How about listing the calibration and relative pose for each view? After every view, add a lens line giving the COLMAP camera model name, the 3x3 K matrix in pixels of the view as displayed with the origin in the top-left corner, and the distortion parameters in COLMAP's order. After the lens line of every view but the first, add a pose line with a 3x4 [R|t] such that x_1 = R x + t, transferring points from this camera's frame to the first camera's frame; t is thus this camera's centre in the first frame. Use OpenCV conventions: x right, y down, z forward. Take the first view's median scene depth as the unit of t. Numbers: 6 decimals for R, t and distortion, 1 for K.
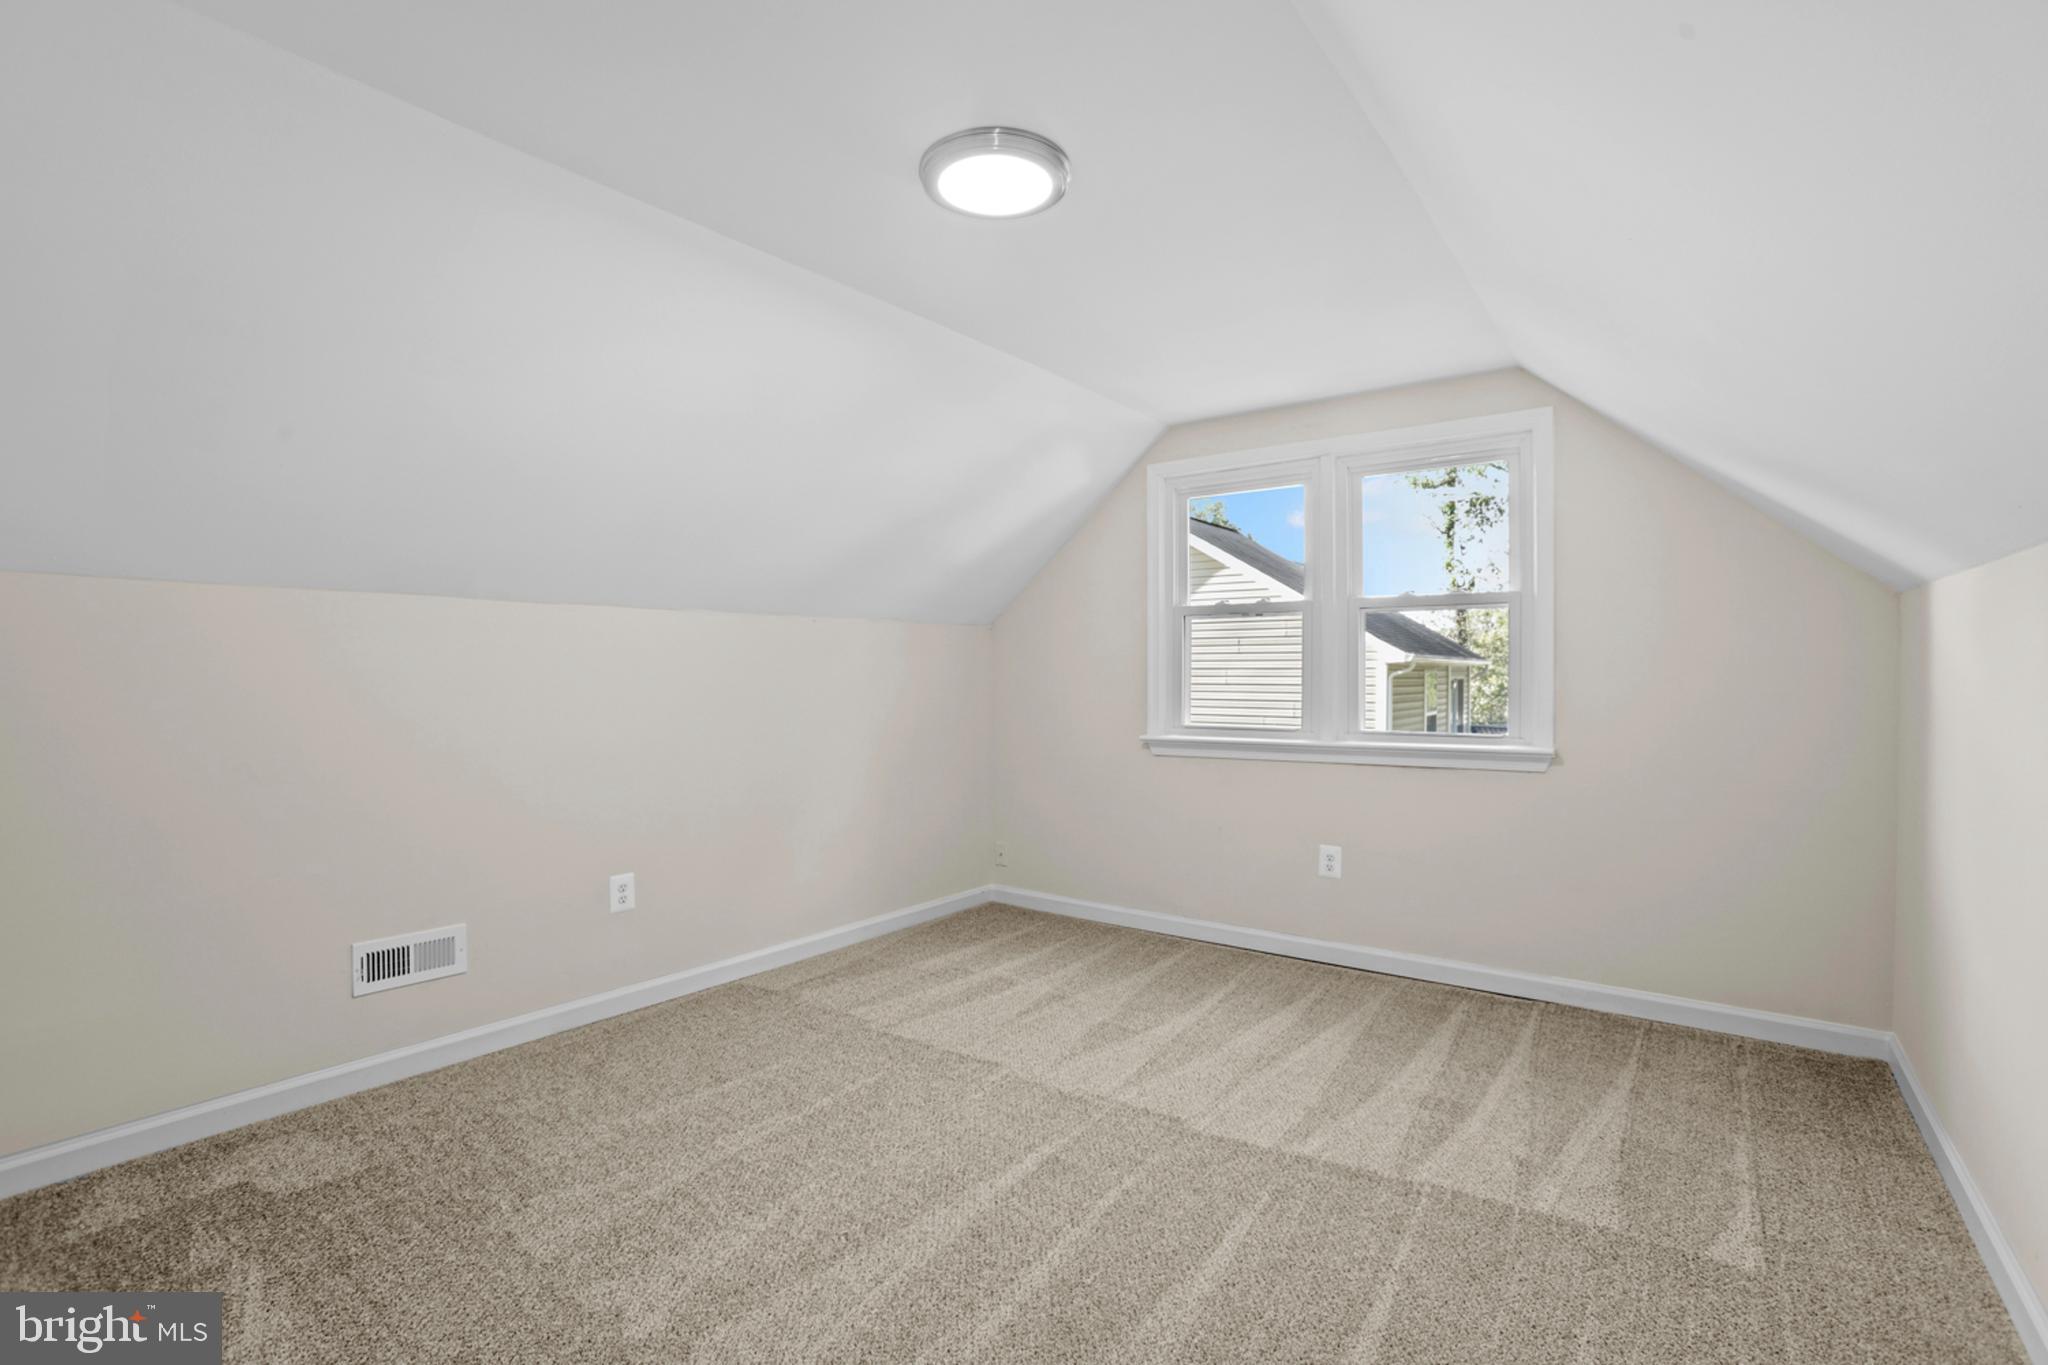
lens RADIAL K [[910.4, 0, 1022.8], [0, 910.4, 671.7], [0, 0, 1]] dist [-0.071564, 0.024615]
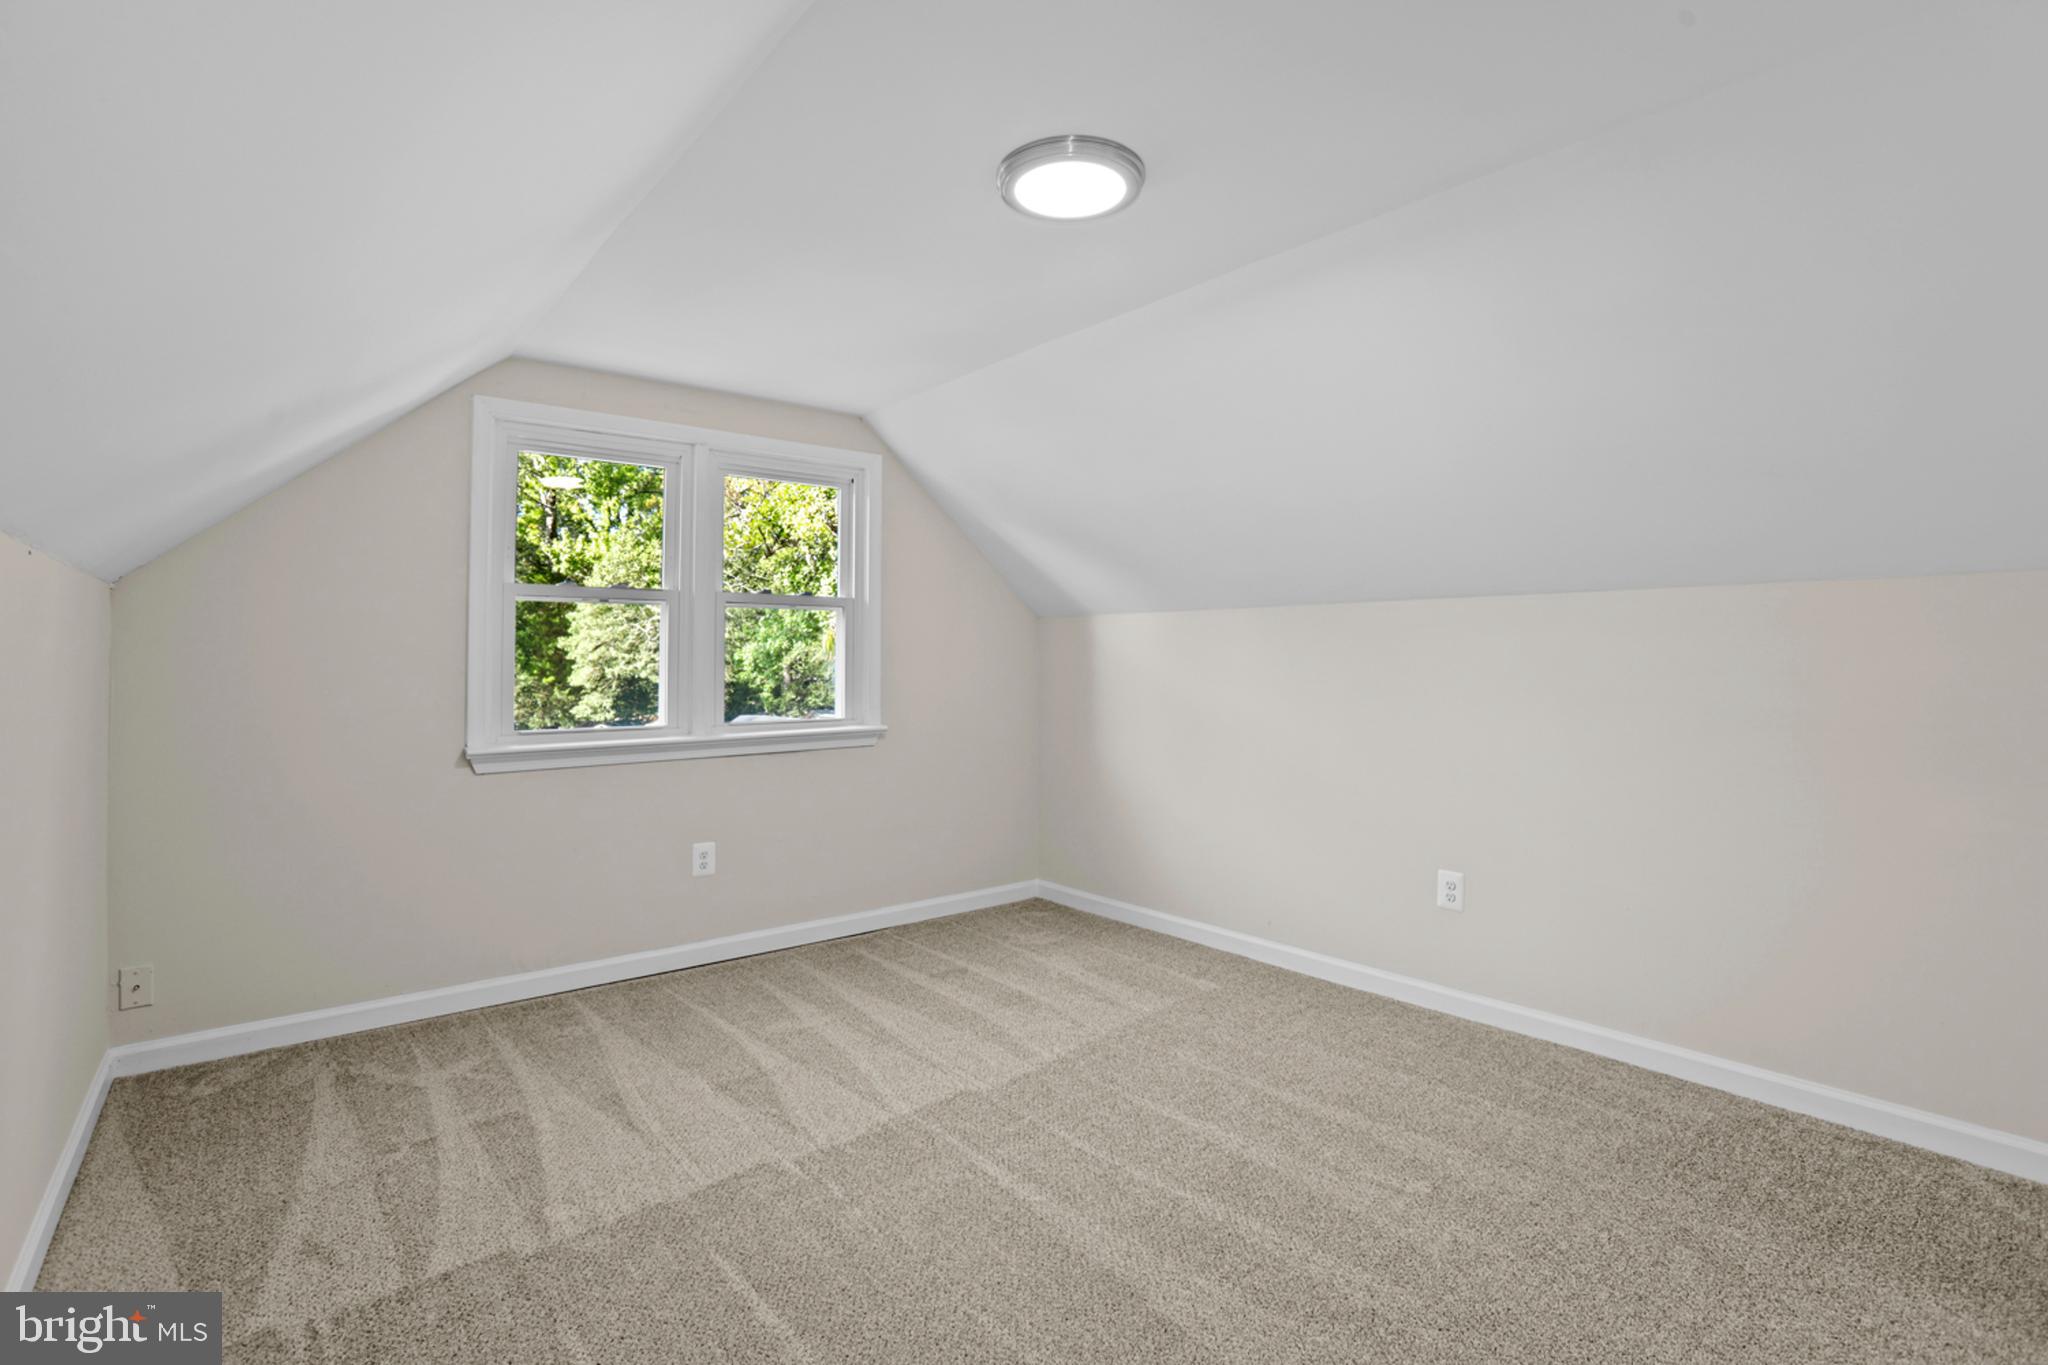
lens RADIAL K [[932.4, 0, 973.6], [0, 932.4, 647.4], [0, 0, 1]] dist [-0.024687, 0.011197]
pose [[0.286478, 0.017778, 0.957922, -0.629198], [0.006181, 0.999773, -0.020403, 0.003416], [-0.958067, 0.011766, 0.286303, 0.489770]]
